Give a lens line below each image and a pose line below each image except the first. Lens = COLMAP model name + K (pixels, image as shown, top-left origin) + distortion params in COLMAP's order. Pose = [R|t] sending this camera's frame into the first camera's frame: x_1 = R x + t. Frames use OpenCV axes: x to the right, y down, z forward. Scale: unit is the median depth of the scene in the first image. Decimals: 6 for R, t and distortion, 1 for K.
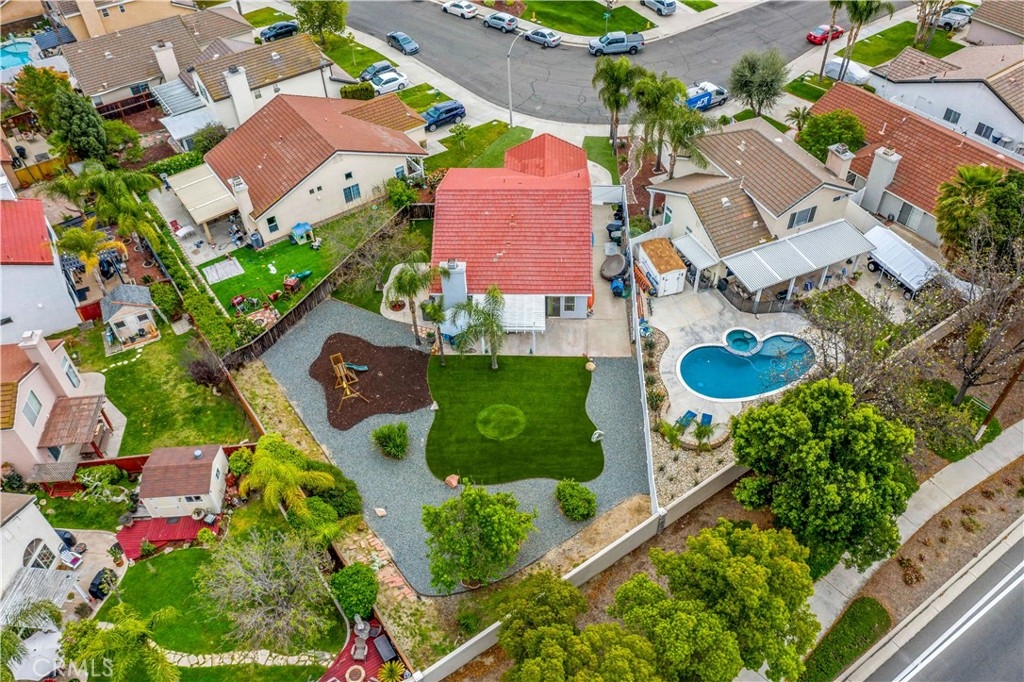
lens RADIAL K [[814.1, 0, 512.0], [0, 814.1, 341.0], [0, 0, 1]] dist [-0.001757, 0.000264]
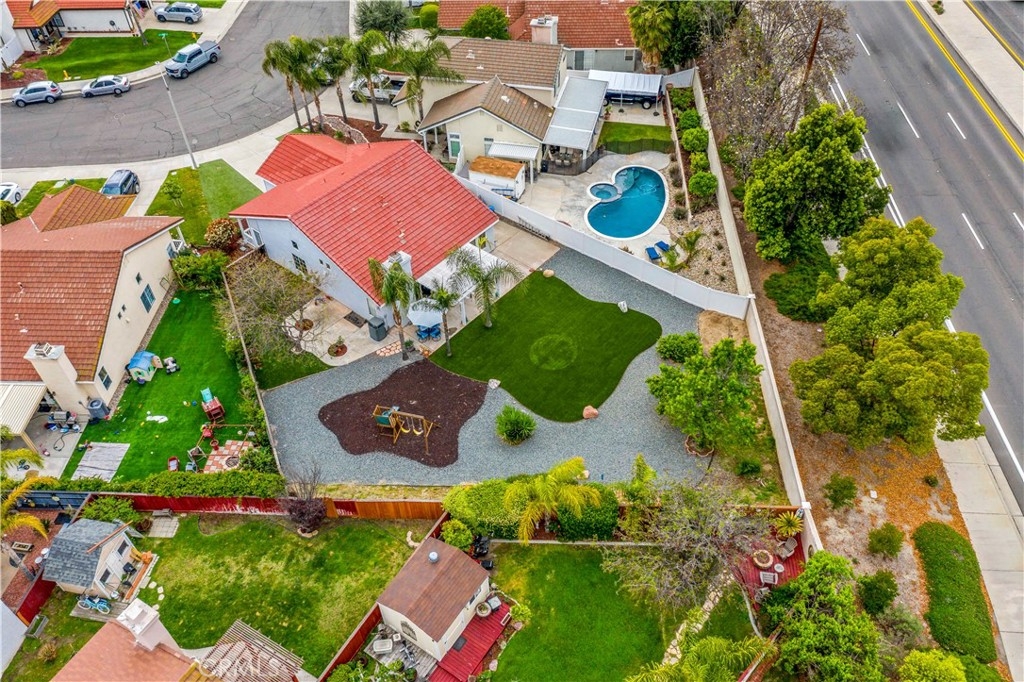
lens RADIAL K [[810.0, 0, 512.0], [0, 810.0, 341.0], [0, 0, 1]] dist [-0.005945, -0.000276]
pose [[0.605853, -0.553057, 0.571901, -0.468296], [0.569045, 0.803619, 0.174312, -0.086746], [-0.555995, 0.219830, 0.801589, 0.190868]]
